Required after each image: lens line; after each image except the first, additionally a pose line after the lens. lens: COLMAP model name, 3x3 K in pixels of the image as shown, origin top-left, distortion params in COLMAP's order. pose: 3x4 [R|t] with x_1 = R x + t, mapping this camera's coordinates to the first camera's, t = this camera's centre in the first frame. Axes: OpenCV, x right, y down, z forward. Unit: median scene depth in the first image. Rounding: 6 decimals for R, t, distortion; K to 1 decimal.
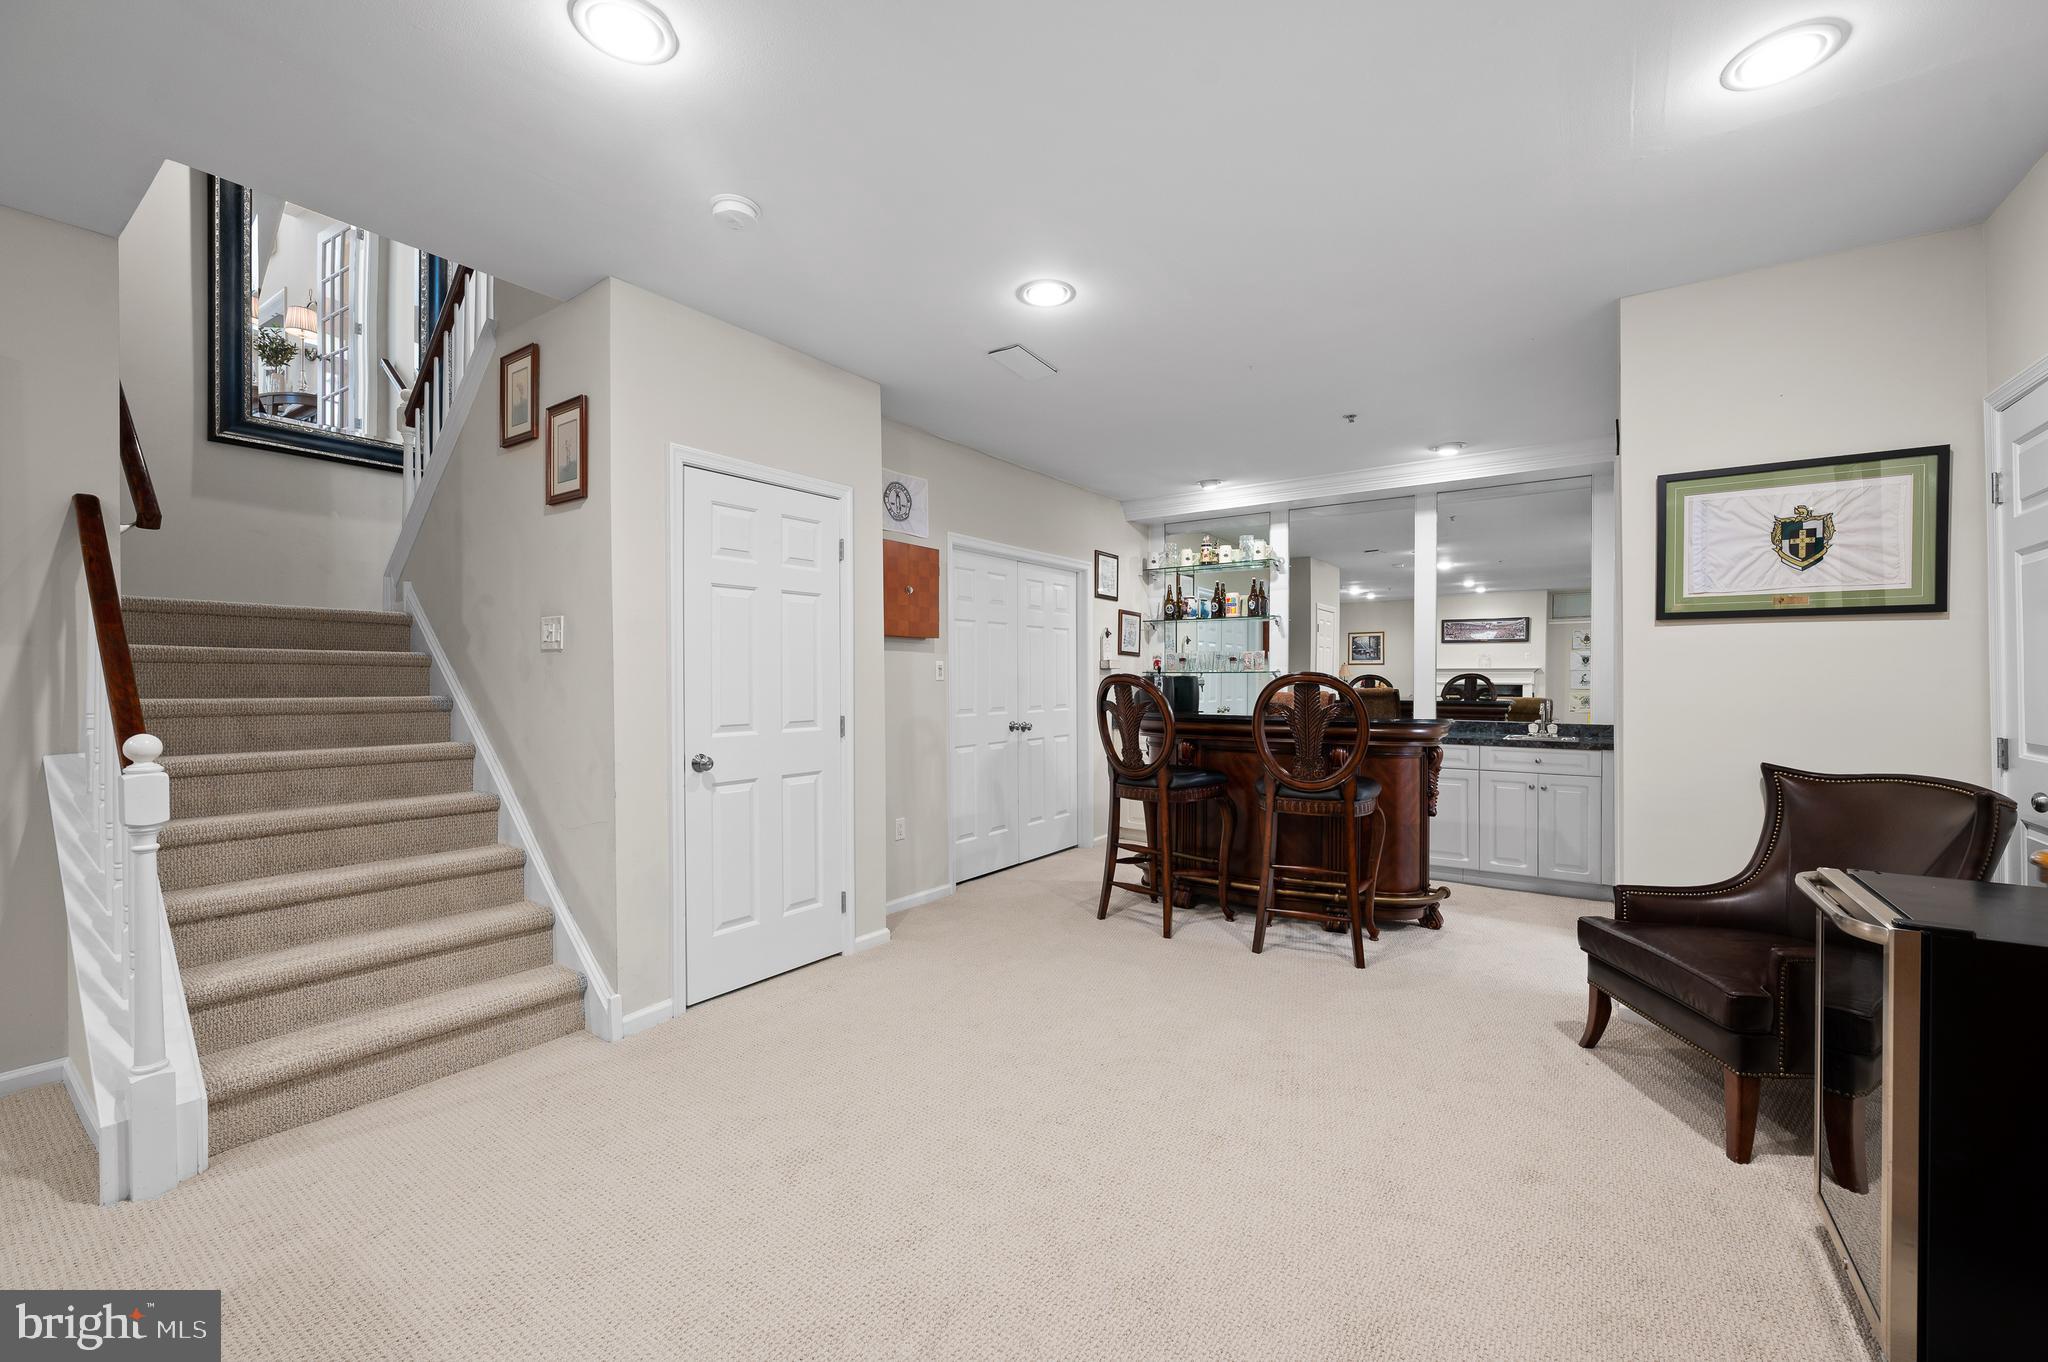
lens RADIAL K [[832.4, 0, 1025.5], [0, 832.4, 687.2], [0, 0, 1]] dist [0.001018, -0.000927]
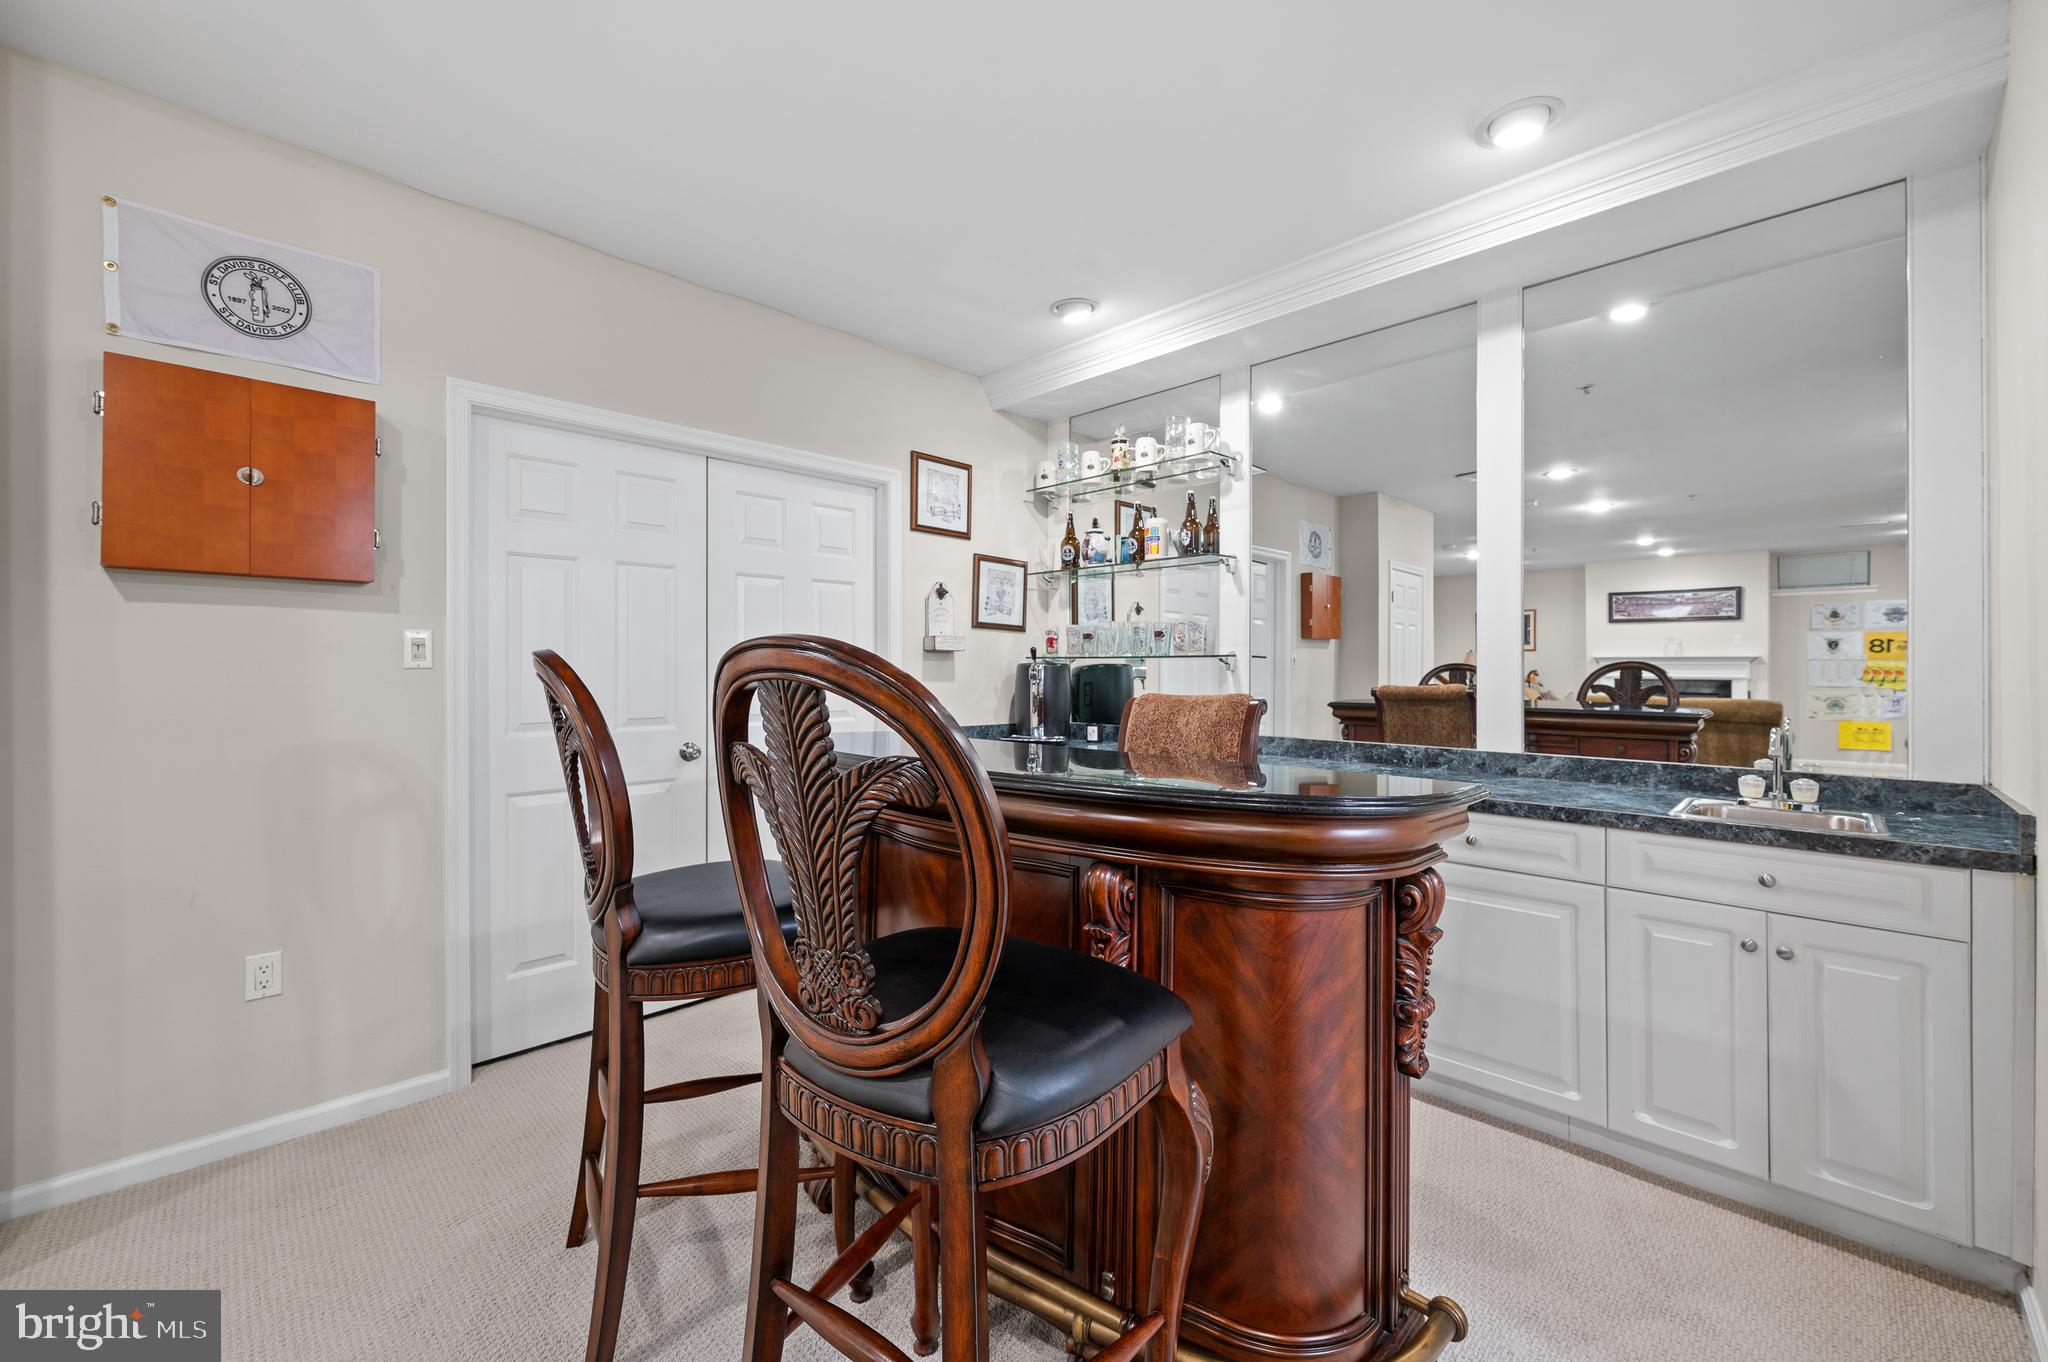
lens RADIAL K [[832.4, 0, 1017.7], [0, 832.4, 664.7], [0, 0, 1]] dist [0.001018, -0.000927]
pose [[0.985131, 0.002587, -0.171785, 0.258048], [-0.005392, 0.999860, -0.015865, -0.003035], [0.171720, 0.016555, 0.985007, 0.424434]]
